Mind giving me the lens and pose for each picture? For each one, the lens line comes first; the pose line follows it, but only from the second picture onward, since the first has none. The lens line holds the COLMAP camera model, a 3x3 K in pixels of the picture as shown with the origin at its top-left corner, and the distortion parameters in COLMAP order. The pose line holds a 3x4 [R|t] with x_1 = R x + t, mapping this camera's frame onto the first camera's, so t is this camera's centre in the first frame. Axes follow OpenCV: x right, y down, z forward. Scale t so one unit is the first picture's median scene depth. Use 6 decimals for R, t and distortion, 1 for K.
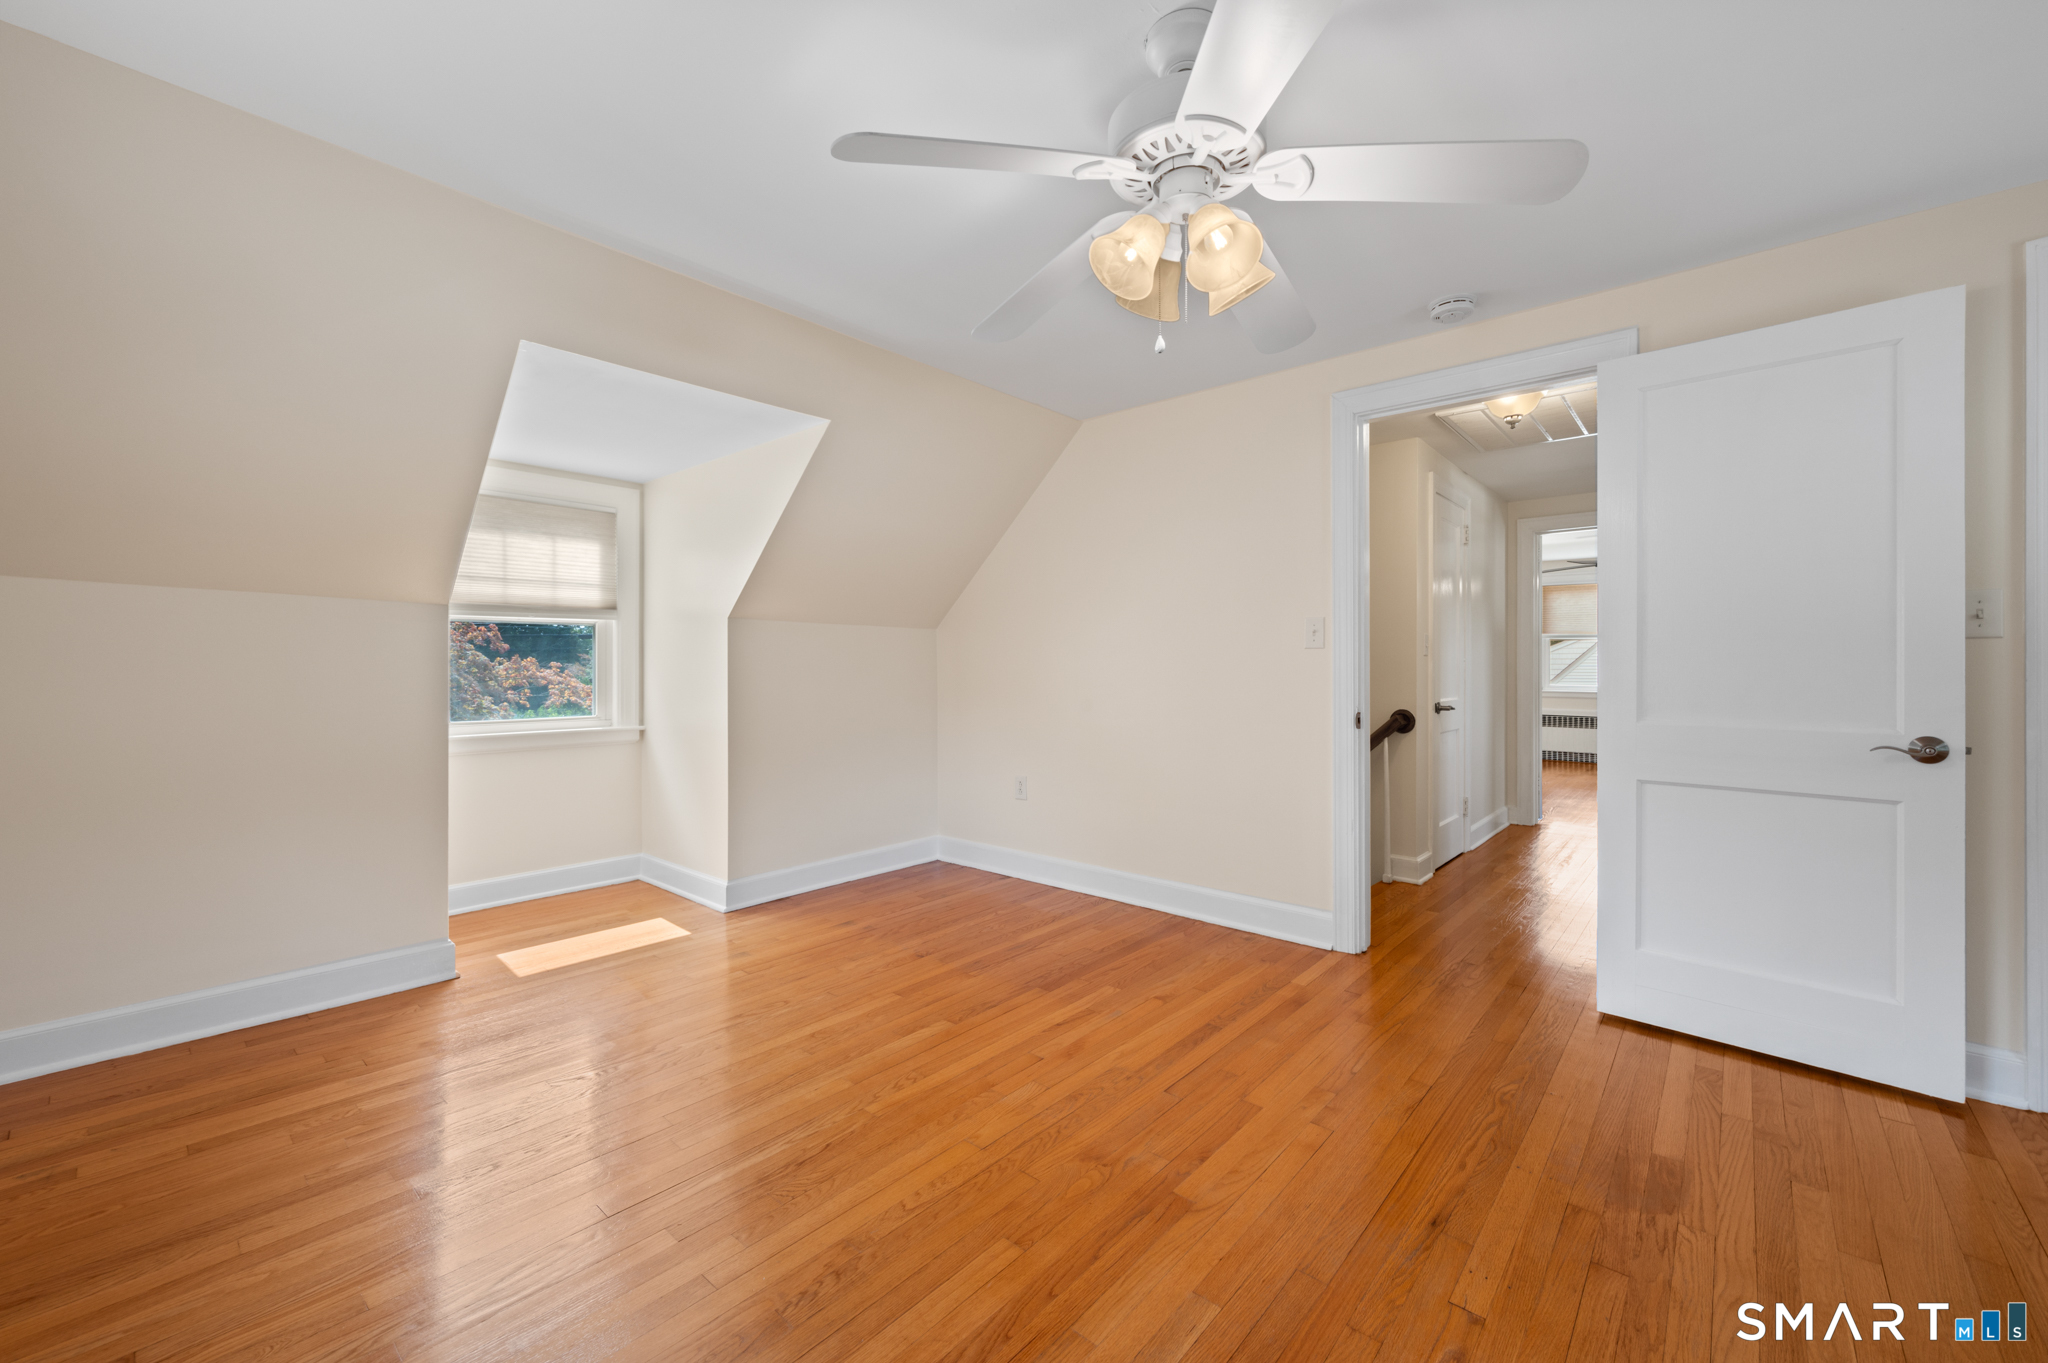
lens RADIAL K [[809.3, 0, 1021.6], [0, 809.3, 670.8], [0, 0, 1]] dist [-0.000818, 0.000238]
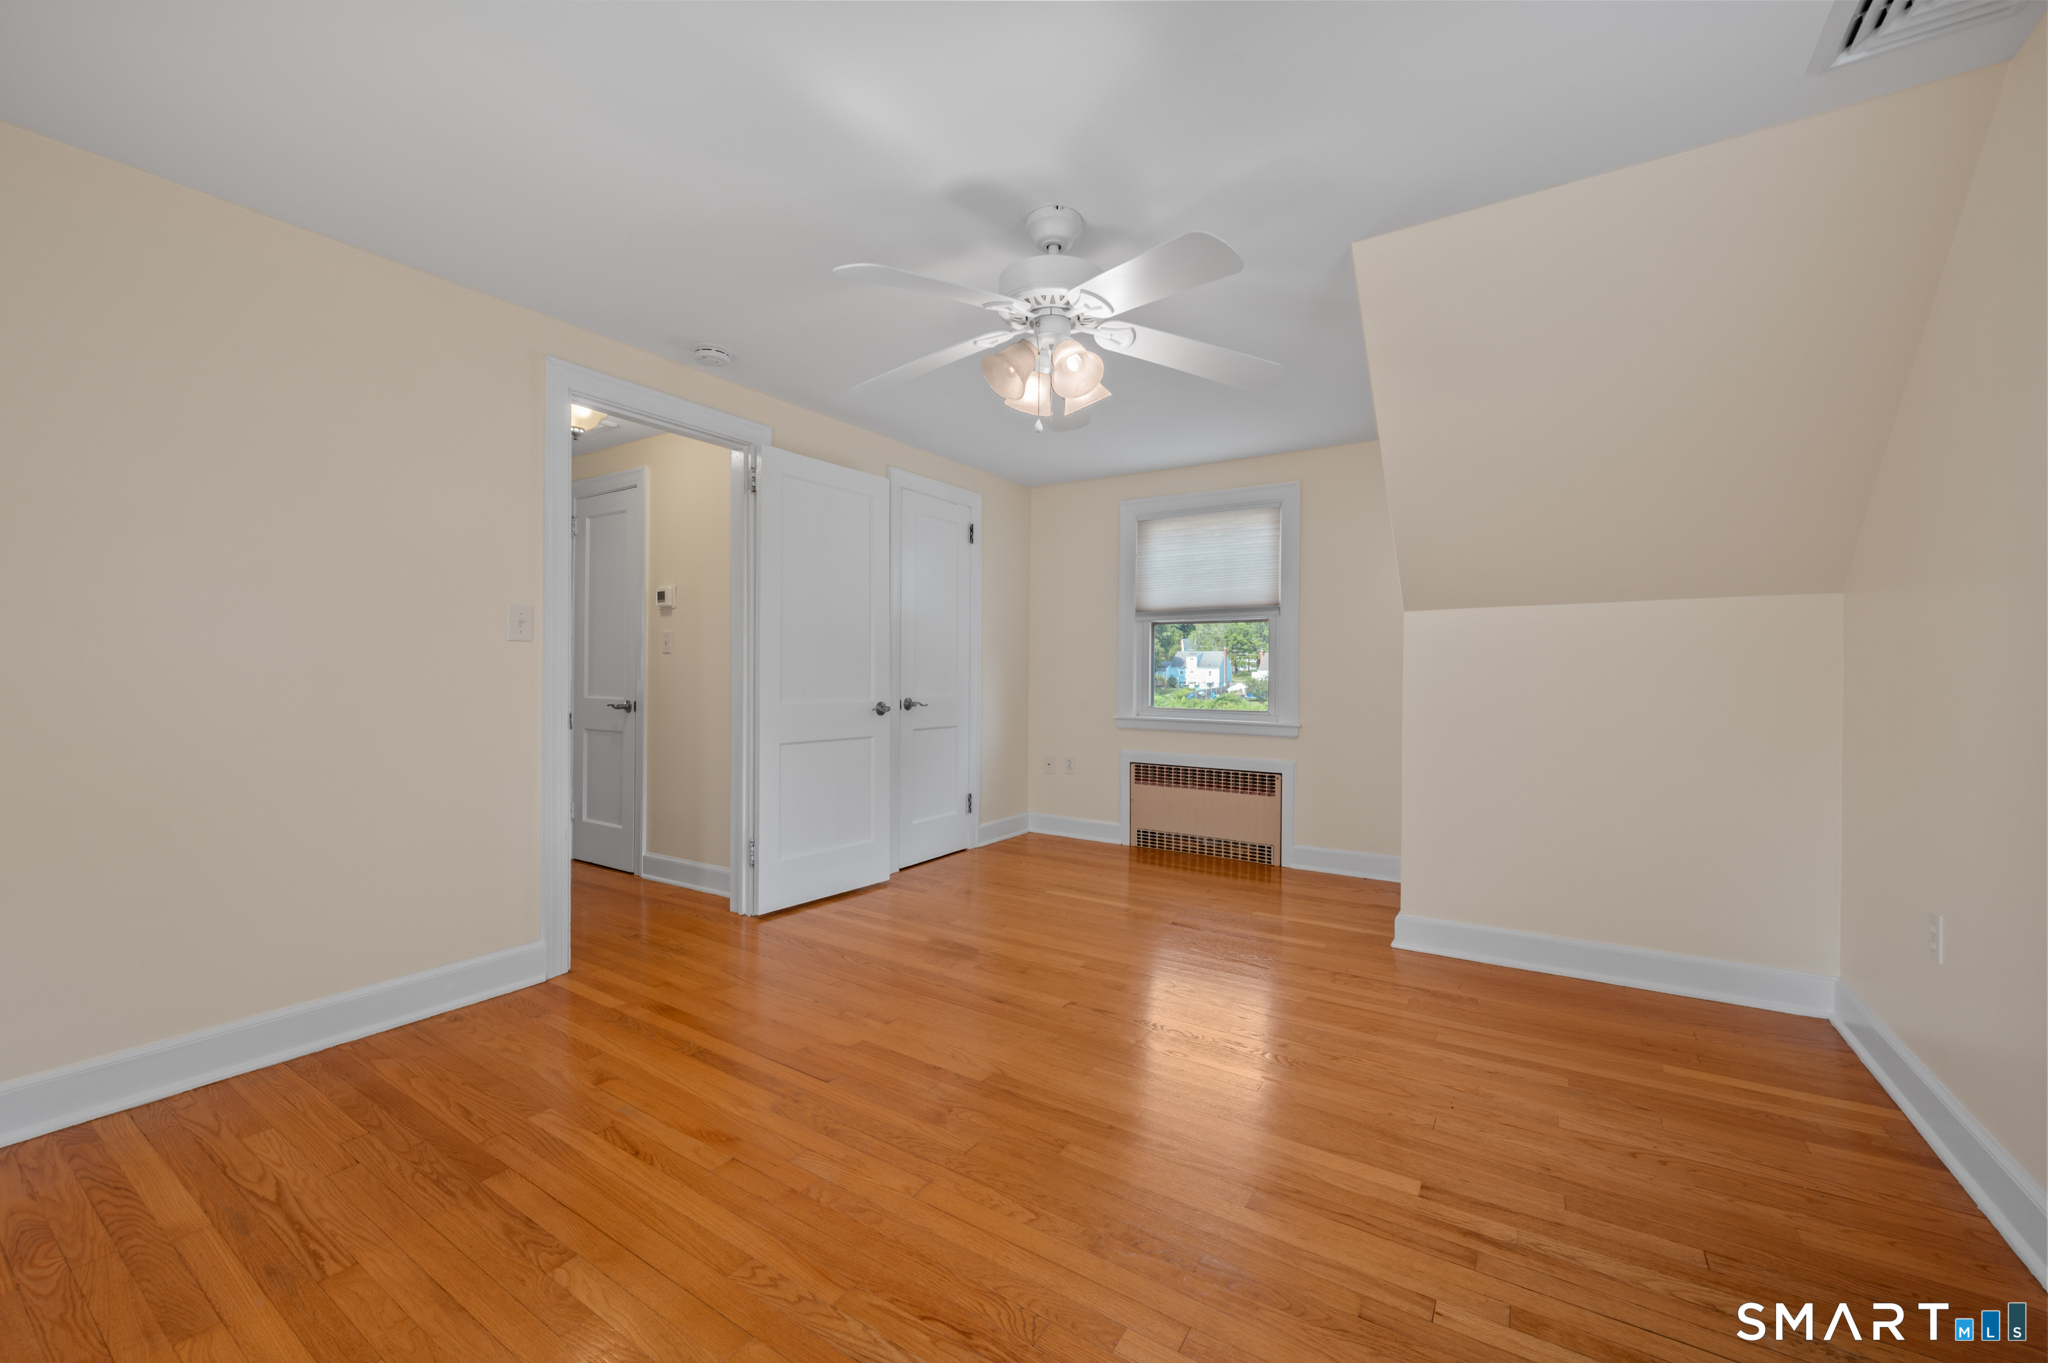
lens RADIAL K [[806.9, 0, 1035.9], [0, 806.9, 658.1], [0, 0, 1]] dist [0.000167, 0.000044]
pose [[-0.158249, 0.013991, 0.987300, -0.708431], [-0.002685, 0.999890, -0.014599, 0.000745], [-0.987396, -0.004961, -0.158194, 0.733175]]
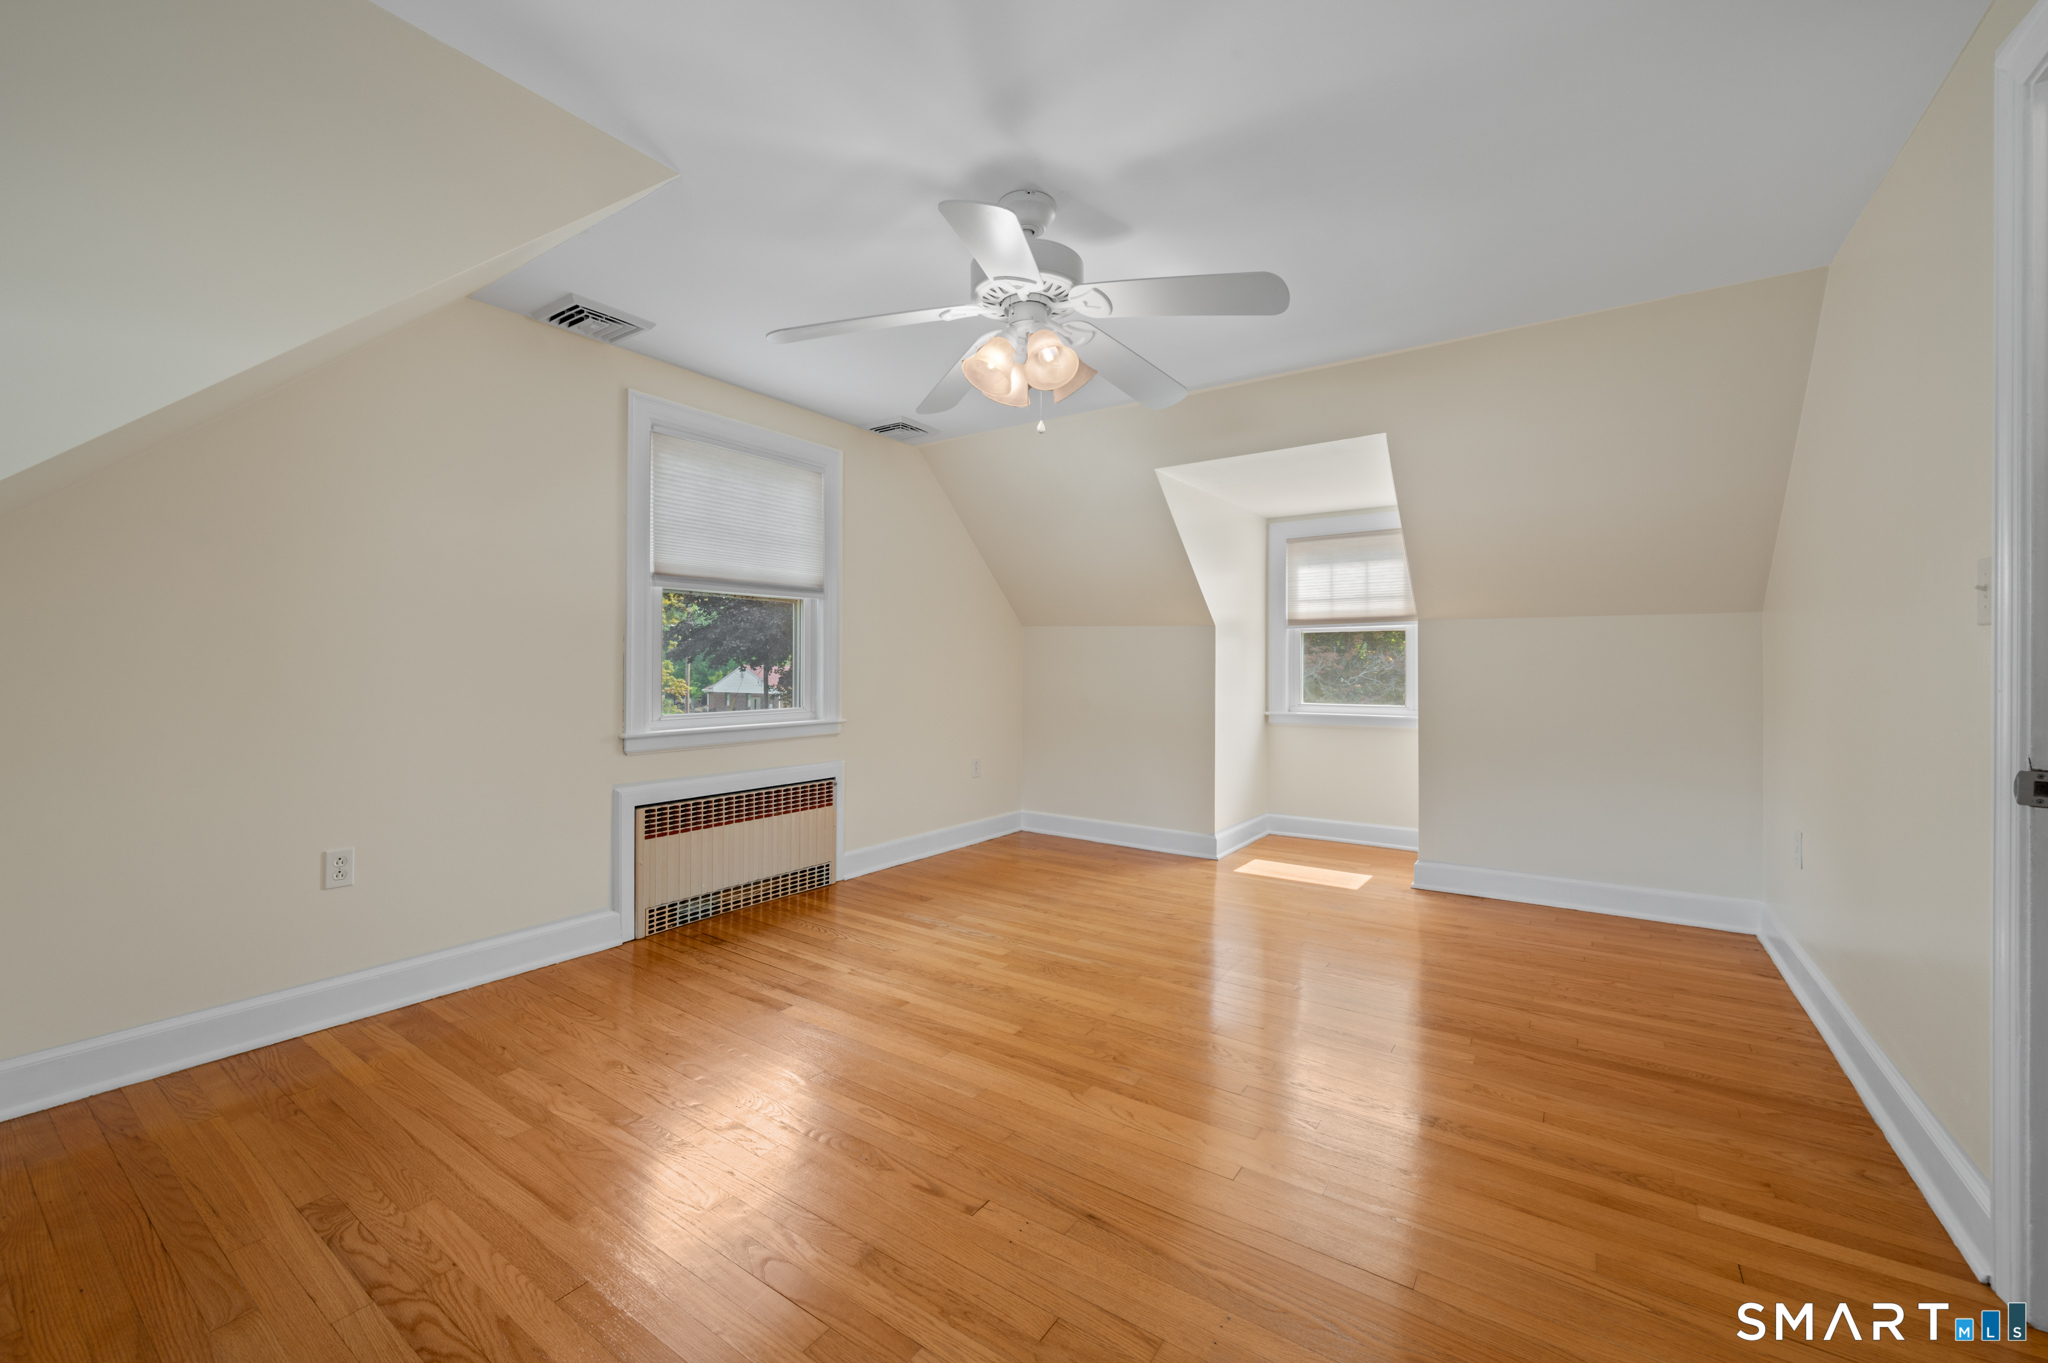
lens RADIAL K [[806.9, 0, 1035.9], [0, 806.9, 658.1], [0, 0, 1]] dist [0.000167, 0.000044]
pose [[0.130443, -0.009675, -0.991409, 0.922809], [-0.004808, 0.999934, -0.010391, 0.001483], [0.991444, 0.006122, 0.130388, 0.490374]]
